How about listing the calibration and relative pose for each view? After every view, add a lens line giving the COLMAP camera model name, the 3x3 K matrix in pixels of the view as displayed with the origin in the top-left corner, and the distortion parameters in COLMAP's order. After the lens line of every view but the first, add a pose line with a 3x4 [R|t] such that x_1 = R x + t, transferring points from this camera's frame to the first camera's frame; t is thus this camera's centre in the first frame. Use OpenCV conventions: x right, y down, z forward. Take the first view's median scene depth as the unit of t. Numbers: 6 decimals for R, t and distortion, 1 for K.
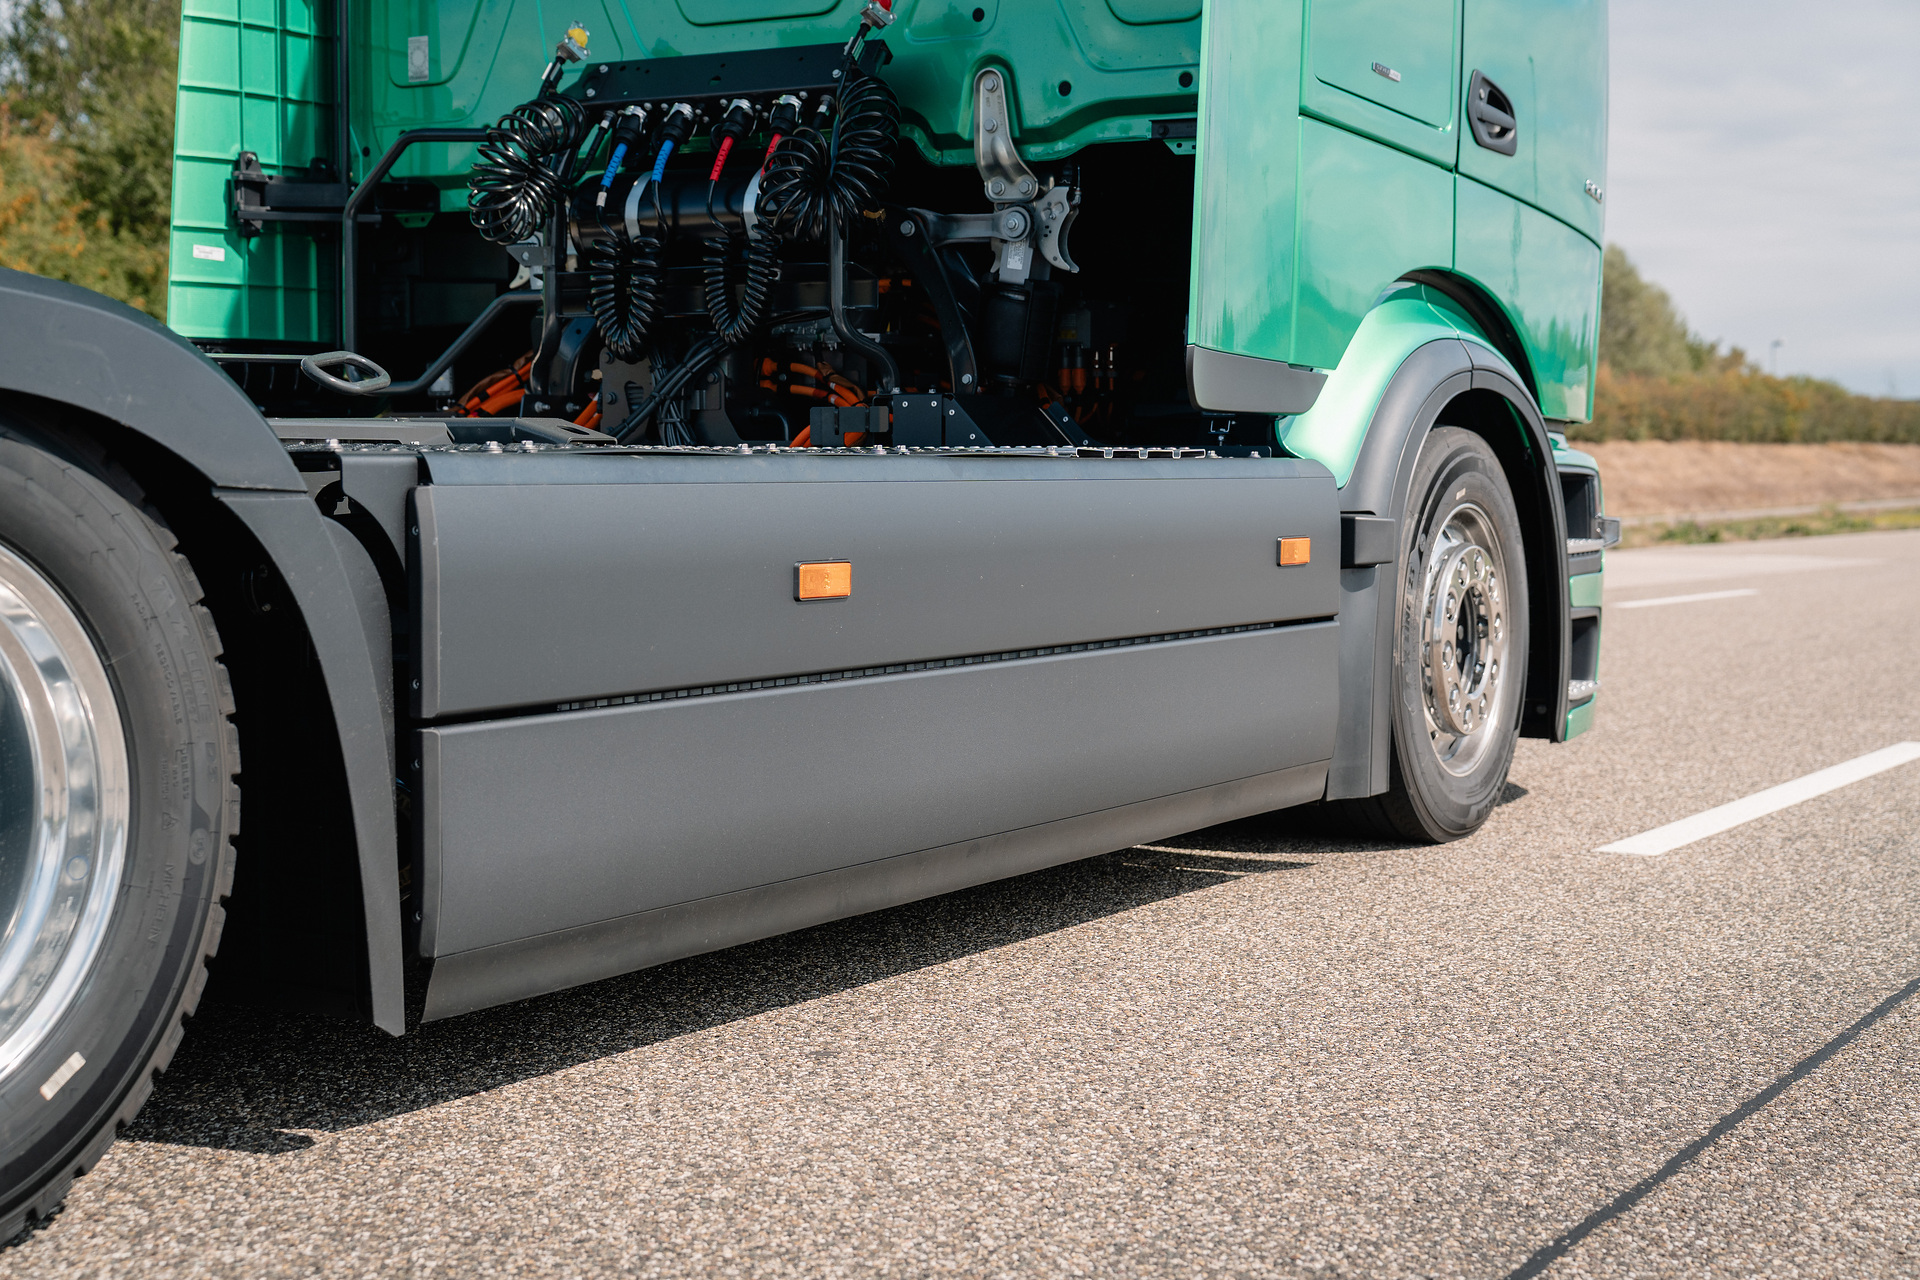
lens RADIAL K [[2591.4, 0, 960.0], [0, 2591.4, 640.0], [0, 0, 1]] dist [0.014284, 0.065847]
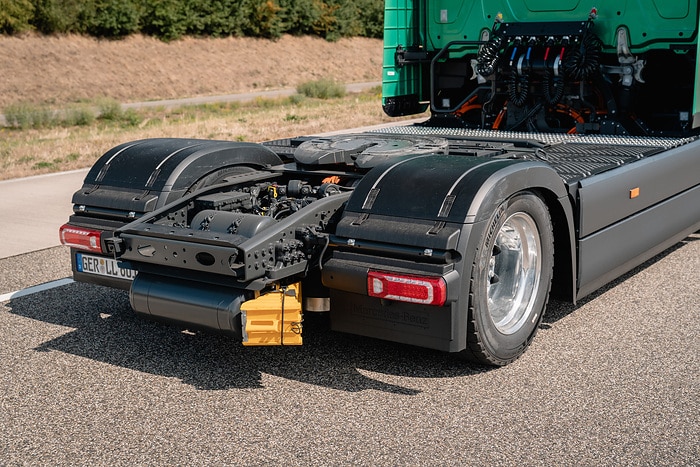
lens RADIAL K [[944.8, 0, 350.0], [0, 944.8, 233.5], [0, 0, 1]] dist [0.014284, 0.065847]
pose [[0.998089, -0.011738, -0.060669, -0.296841], [0.020573, 0.988903, 0.147129, -0.136179], [0.058268, -0.148096, 0.987255, -0.402886]]
